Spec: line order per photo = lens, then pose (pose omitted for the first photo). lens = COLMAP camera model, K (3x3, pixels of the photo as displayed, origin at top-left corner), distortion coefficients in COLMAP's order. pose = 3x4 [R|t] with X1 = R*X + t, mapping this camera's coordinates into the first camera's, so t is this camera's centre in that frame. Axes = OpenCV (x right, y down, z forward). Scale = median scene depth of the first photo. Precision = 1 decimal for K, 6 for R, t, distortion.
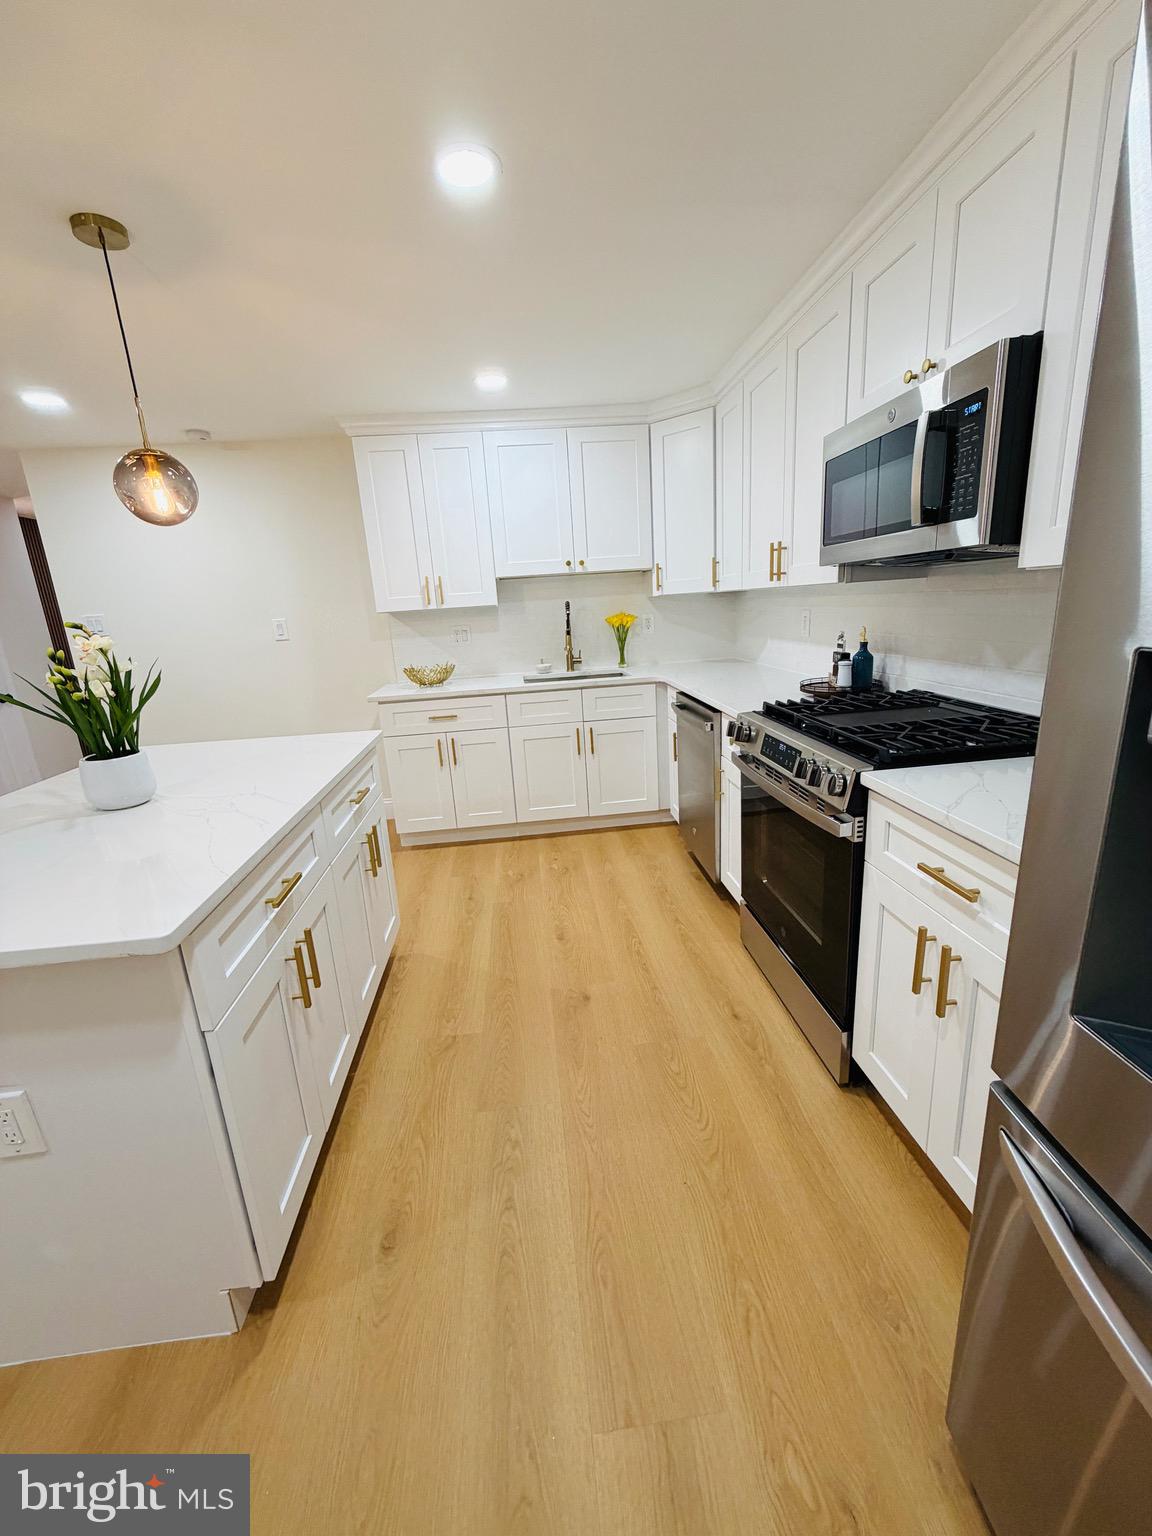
lens RADIAL K [[613.2, 0, 574.1], [0, 613.2, 766.2], [0, 0, 1]] dist [-0.000029, 0.000362]
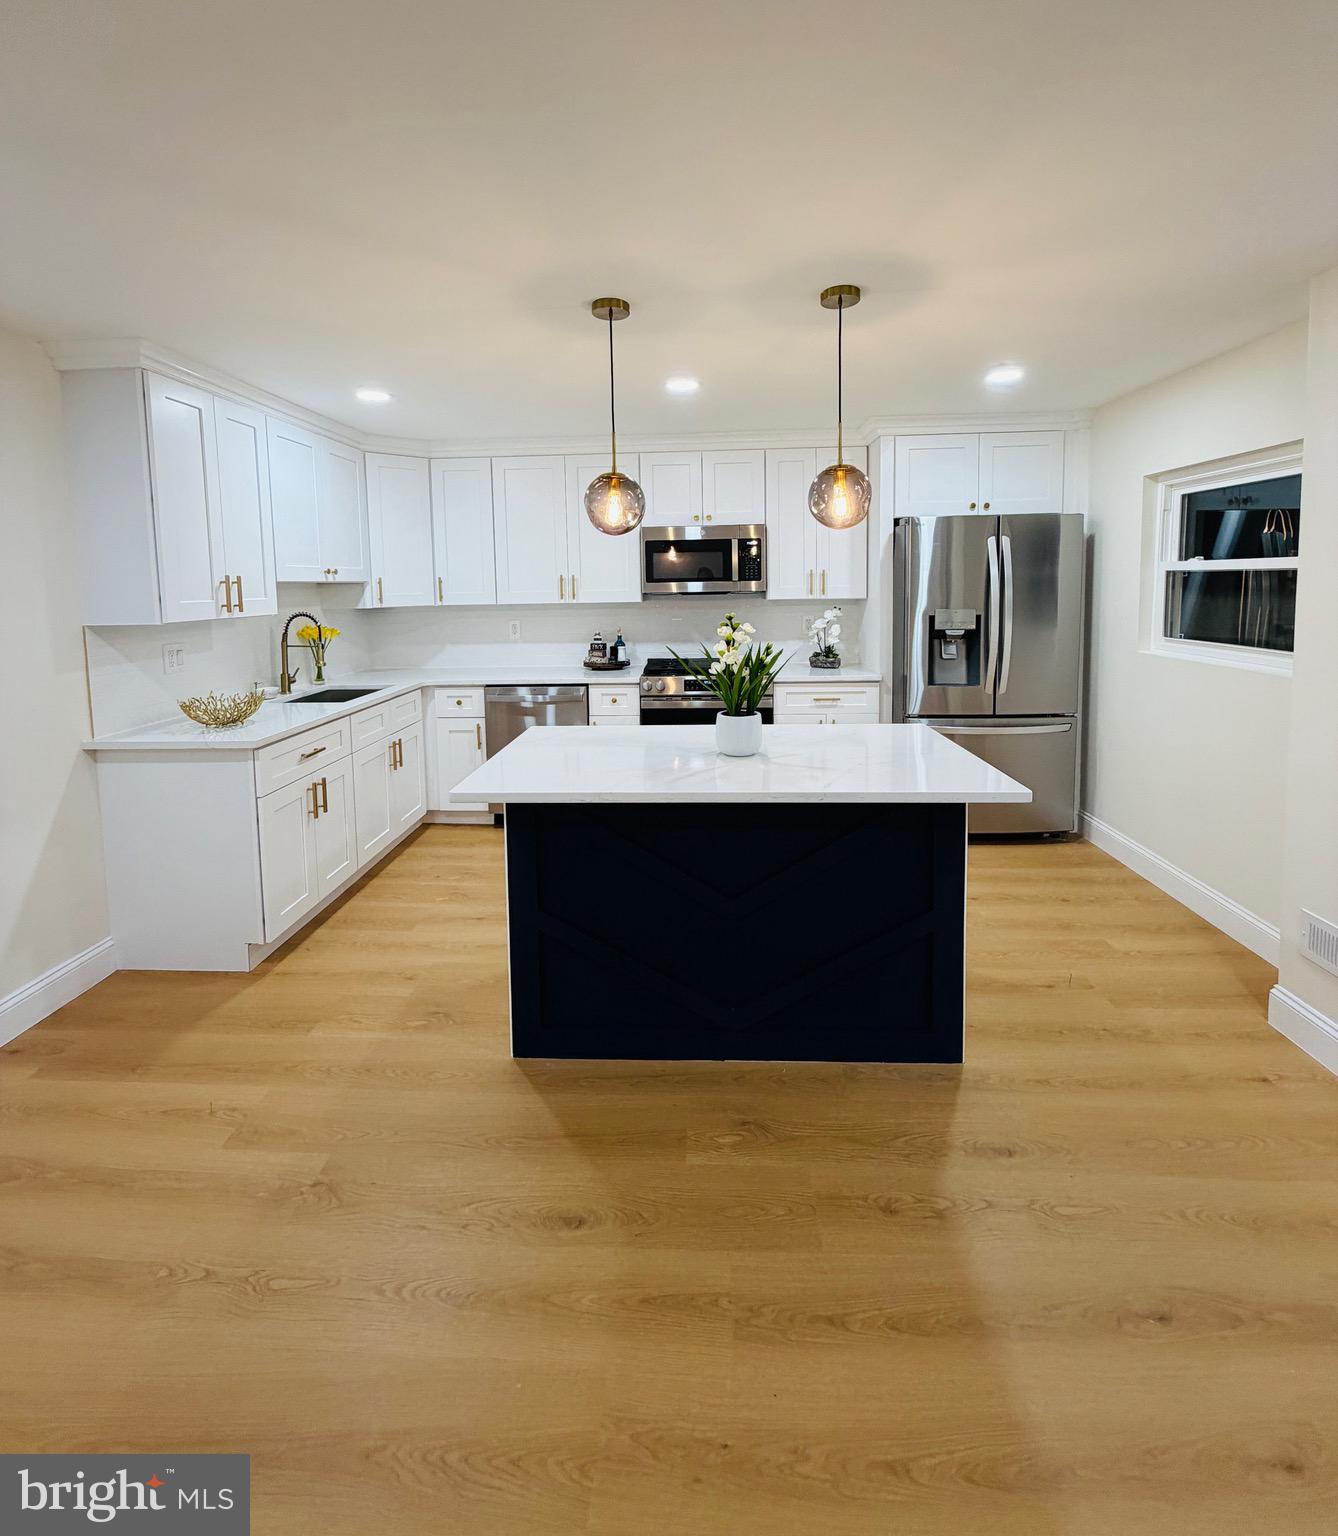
lens RADIAL K [[720.0, 0, 670.6], [0, 720.0, 639.2], [0, 0, 1]] dist [0.009004, -0.000861]
pose [[0.139236, -0.019604, 0.990065, -1.431430], [0.264205, 0.964297, -0.018063, -0.112191], [-0.954363, 0.264095, 0.139445, 0.554408]]
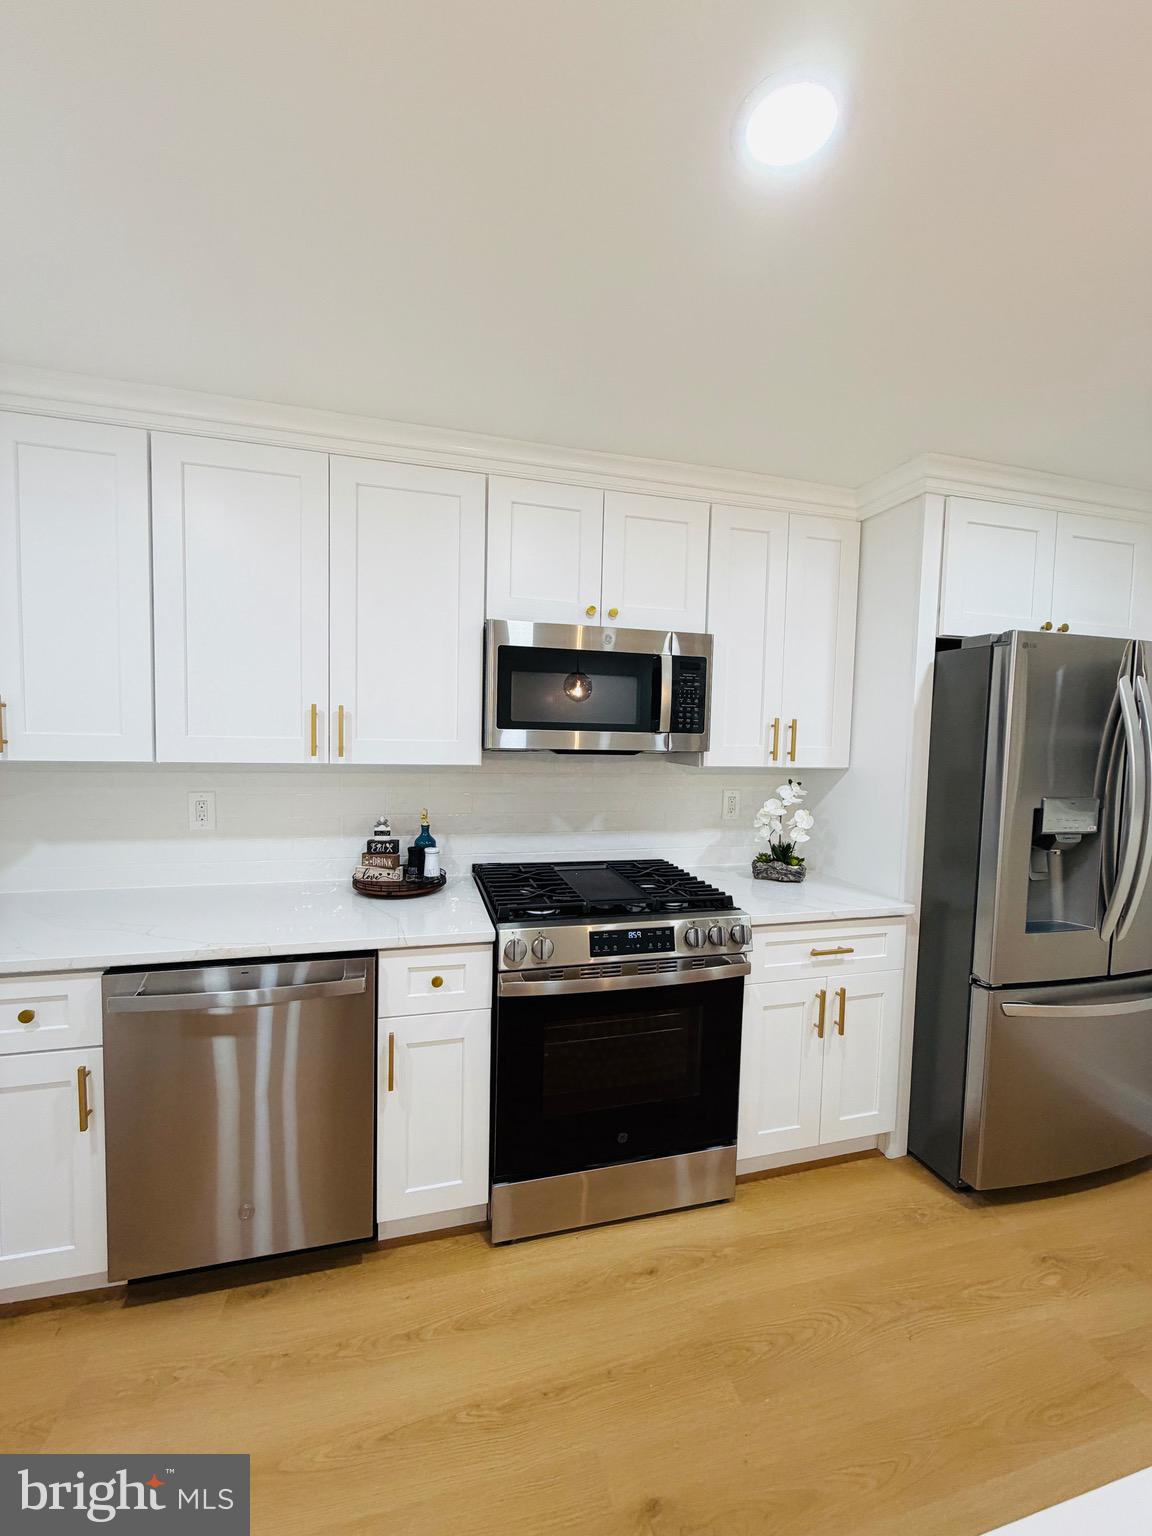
lens RADIAL K [[613.2, 0, 575.8], [0, 613.2, 764.5], [0, 0, 1]] dist [-0.000029, 0.000362]
pose [[-0.170508, 0.003146, 0.985351, -0.440758], [0.240805, 0.969807, 0.038574, -0.257768], [-0.955479, 0.243855, -0.166118, 0.869386]]
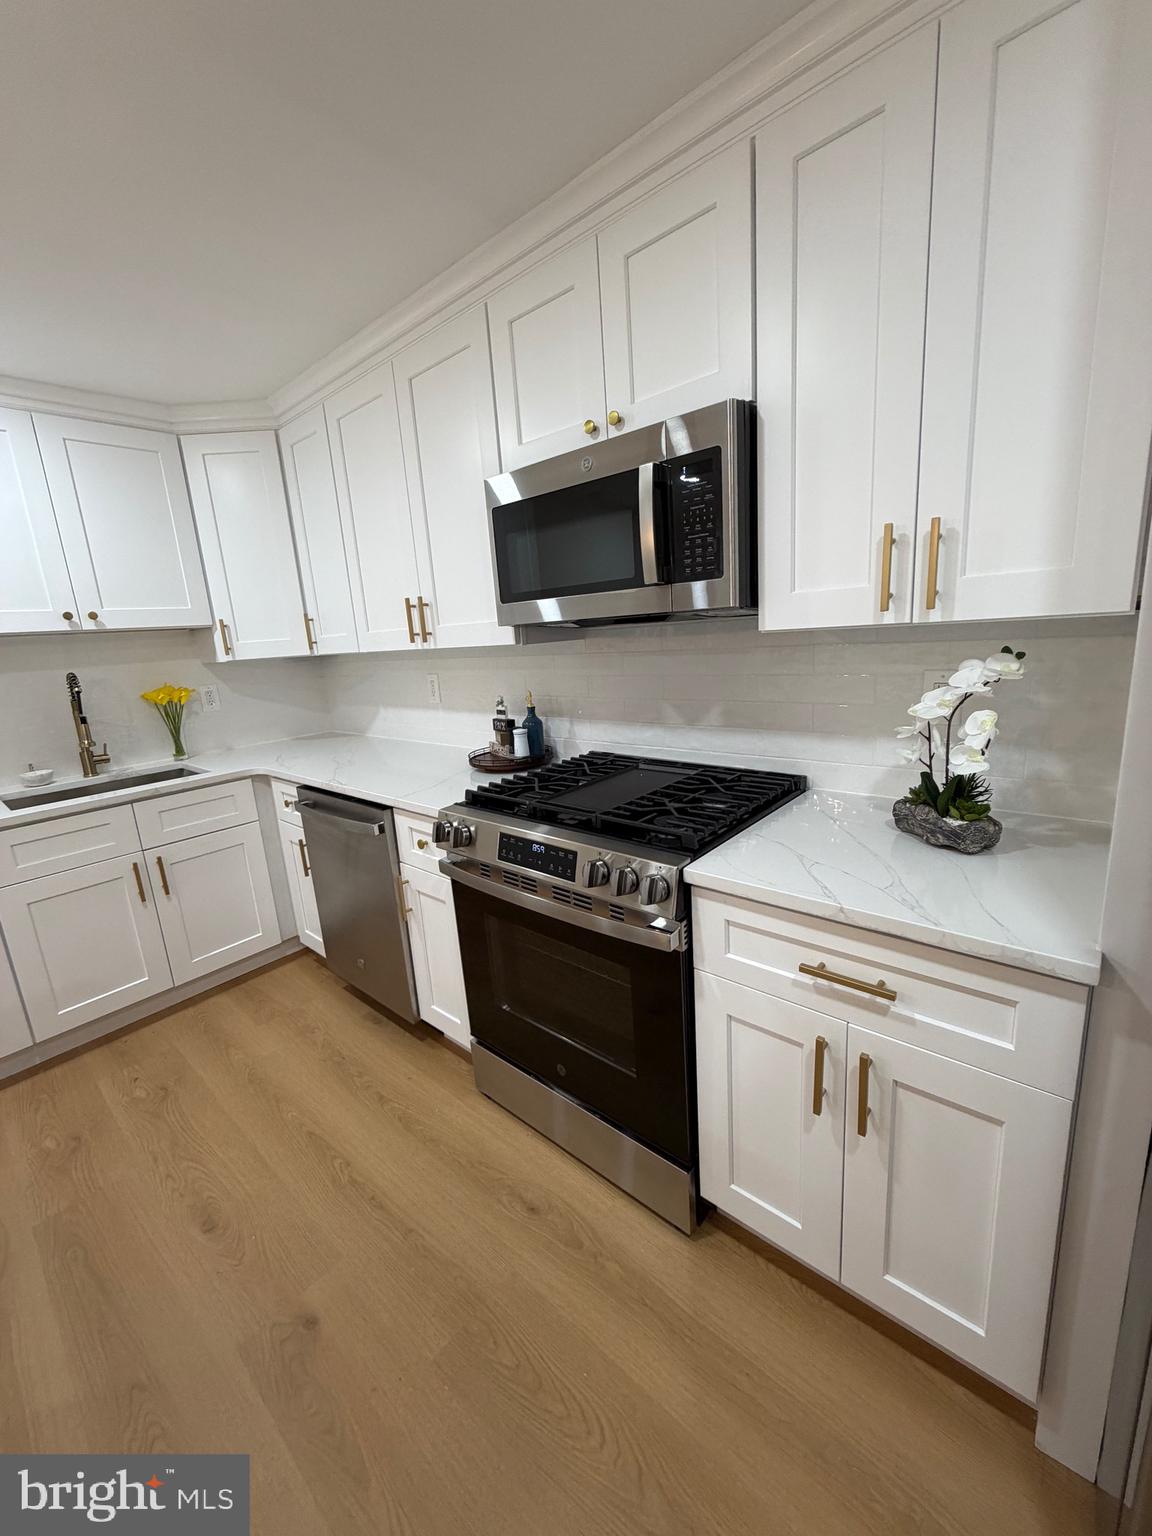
lens RADIAL K [[613.2, 0, 576.1], [0, 613.2, 765.4], [0, 0, 1]] dist [-0.000029, 0.000362]
pose [[0.730597, -0.136133, 0.669100, -0.102580], [0.197685, 0.980128, -0.016440, -0.083159], [-0.653566, 0.144282, 0.742990, 0.267014]]
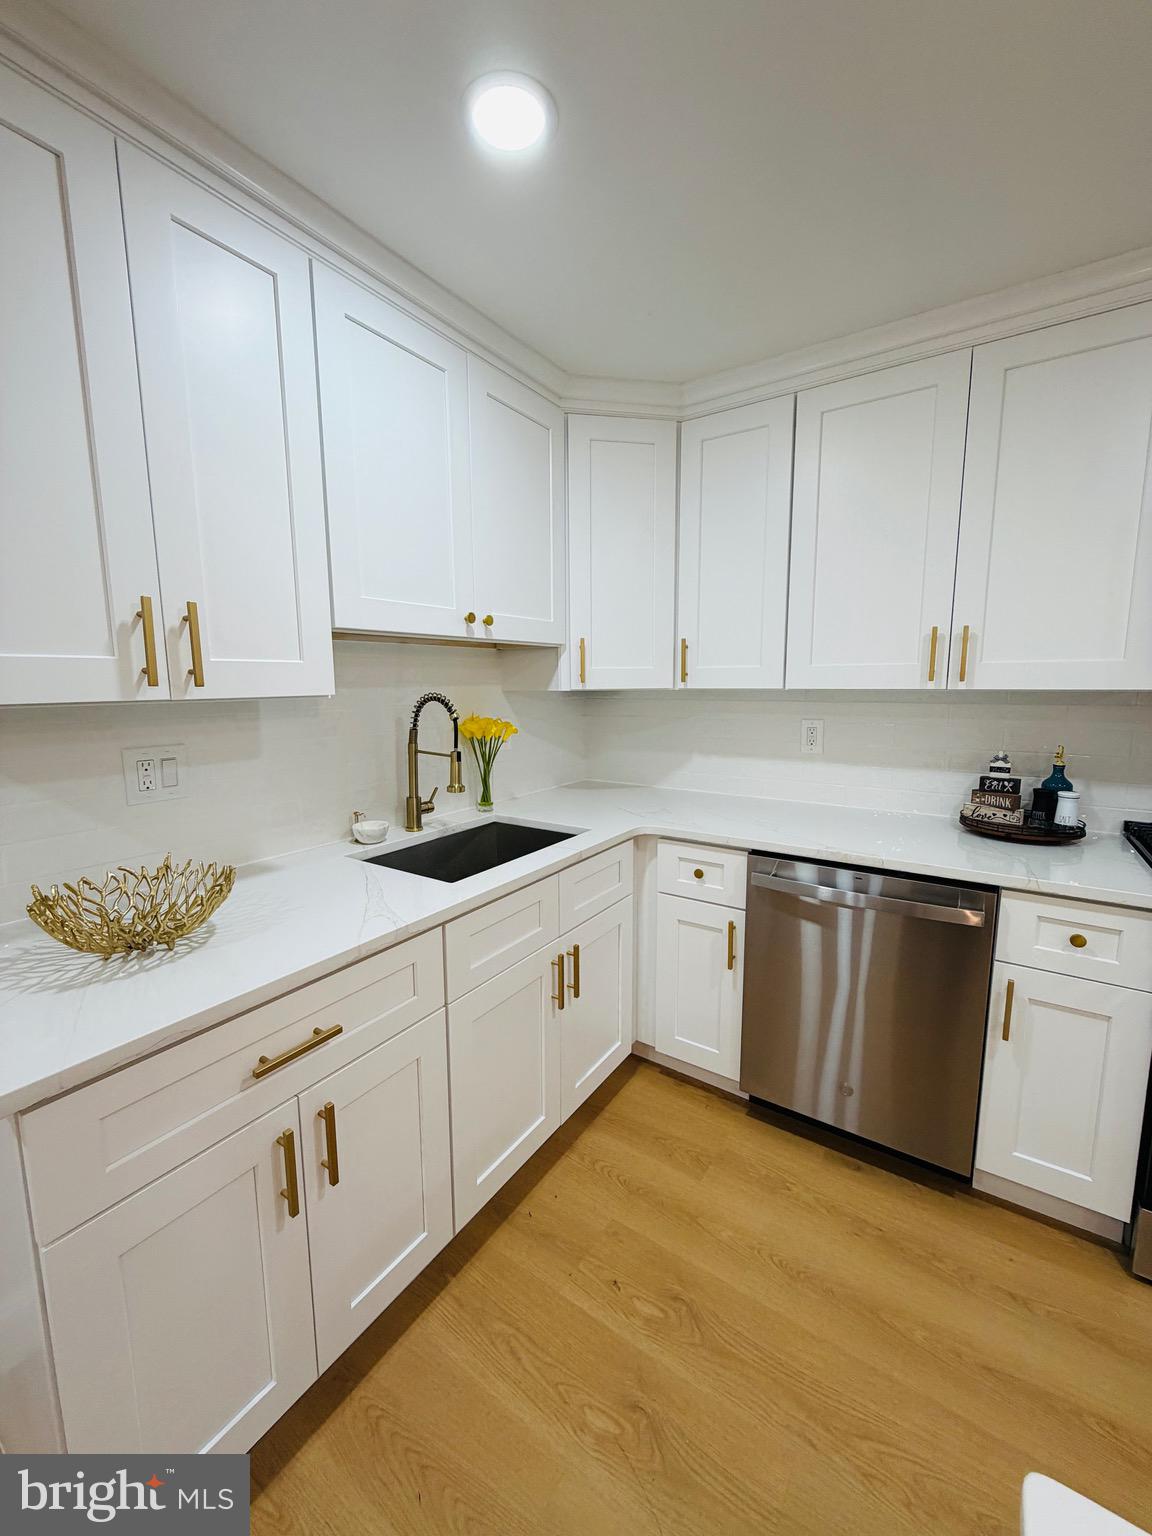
lens RADIAL K [[613.2, 0, 572.1], [0, 613.2, 764.3], [0, 0, 1]] dist [-0.000029, 0.000362]
pose [[0.630393, -0.048529, 0.774757, -0.486524], [0.167929, 0.982937, -0.075069, -0.236273], [-0.757895, 0.177427, 0.627786, 0.930218]]
